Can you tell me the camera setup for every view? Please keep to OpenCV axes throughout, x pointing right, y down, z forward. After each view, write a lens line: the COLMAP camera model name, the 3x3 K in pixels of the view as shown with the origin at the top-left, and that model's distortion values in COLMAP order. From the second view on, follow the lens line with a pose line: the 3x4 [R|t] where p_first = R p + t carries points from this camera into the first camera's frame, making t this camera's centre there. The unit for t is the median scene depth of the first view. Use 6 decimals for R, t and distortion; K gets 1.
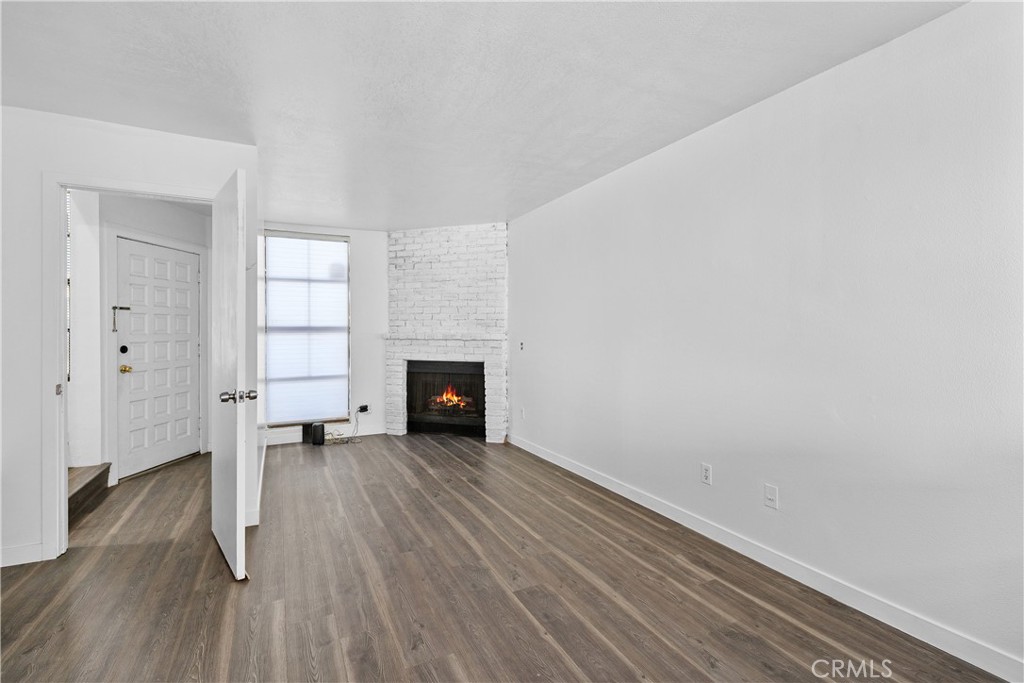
lens RADIAL K [[466.5, 0, 512.1], [0, 466.5, 335.6], [0, 0, 1]] dist [0.006168, -0.003000]
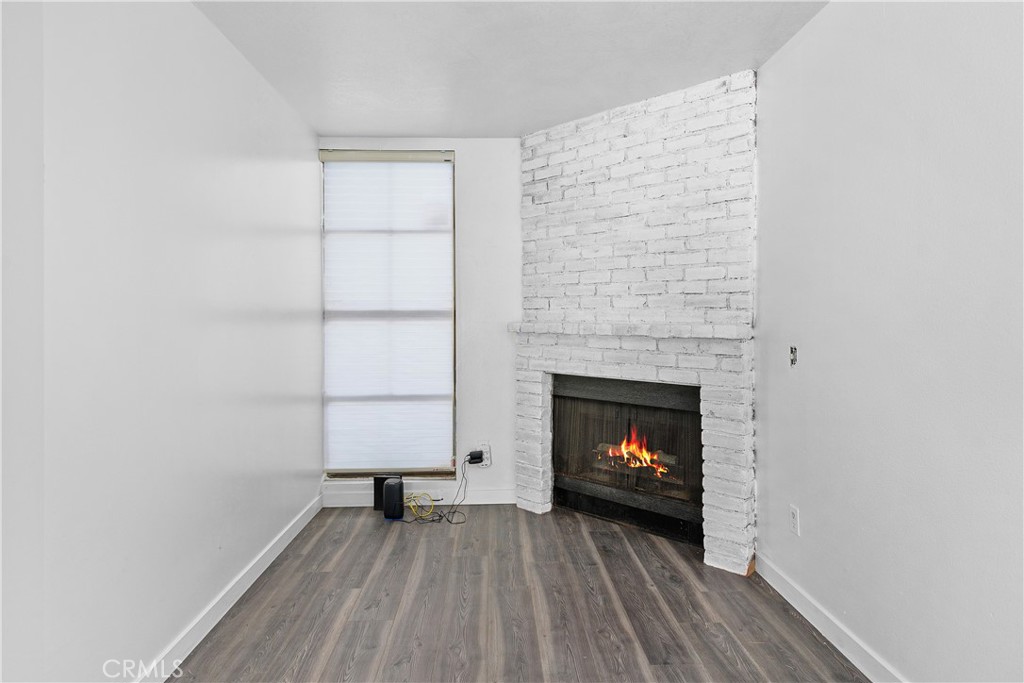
lens RADIAL K [[578.7, 0, 508.3], [0, 578.7, 315.7], [0, 0, 1]] dist [-0.002648, 0.000730]
pose [[0.909494, 0.001896, -0.415713, 0.003847], [-0.007799, 0.999891, -0.012502, -0.004109], [0.415644, 0.014613, 0.909410, 0.394314]]
